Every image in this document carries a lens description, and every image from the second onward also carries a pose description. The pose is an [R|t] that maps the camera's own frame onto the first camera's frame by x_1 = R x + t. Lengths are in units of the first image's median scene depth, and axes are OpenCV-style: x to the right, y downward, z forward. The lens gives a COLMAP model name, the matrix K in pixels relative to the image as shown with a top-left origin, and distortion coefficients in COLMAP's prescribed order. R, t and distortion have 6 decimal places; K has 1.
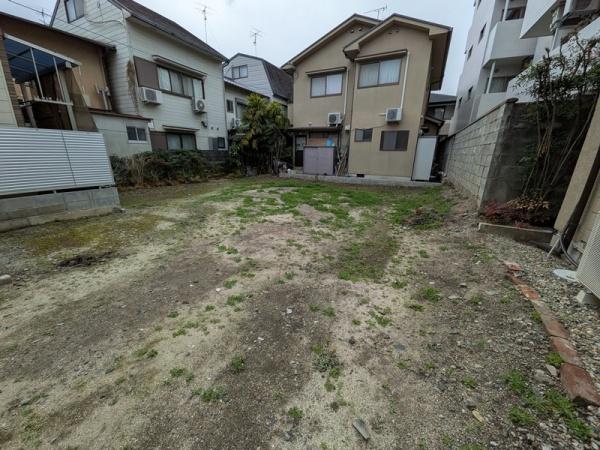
lens RADIAL K [[236.2, 0, 299.6], [0, 236.2, 224.8], [0, 0, 1]] dist [0.007855, -0.000338]
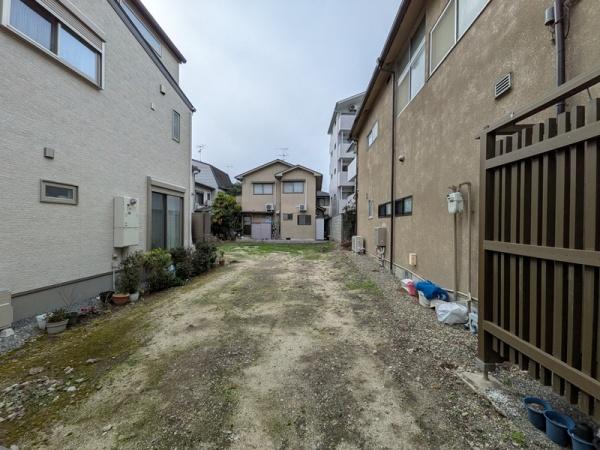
lens RADIAL K [[236.2, 0, 299.6], [0, 236.2, 224.8], [0, 0, 1]] dist [0.007855, -0.000338]
pose [[0.917896, -0.008531, 0.396729, -0.401804], [0.122244, 0.957227, -0.262246, 0.179440], [-0.377523, 0.289212, 0.879678, -0.662651]]
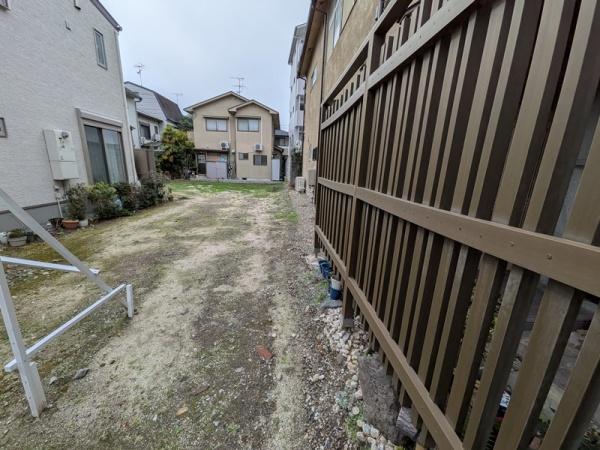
lens RADIAL K [[236.2, 0, 299.6], [0, 236.2, 224.8], [0, 0, 1]] dist [0.007855, -0.000338]
pose [[0.853942, -0.106666, 0.509319, -0.372891], [0.126830, 0.991912, -0.004913, 0.221401], [-0.504675, 0.068792, 0.860564, -0.801566]]
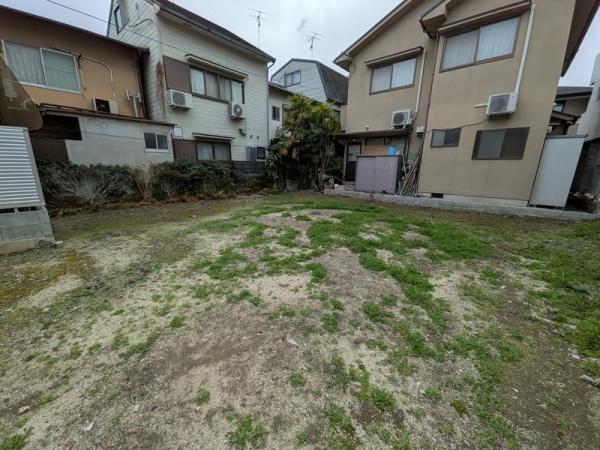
lens RADIAL K [[236.2, 0, 299.6], [0, 236.2, 224.8], [0, 0, 1]] dist [0.007855, -0.000338]
pose [[0.972117, 0.057256, -0.227400, 0.030060], [-0.069580, 0.996490, -0.046548, -0.070630], [0.223937, 0.061073, 0.972688, 0.270853]]
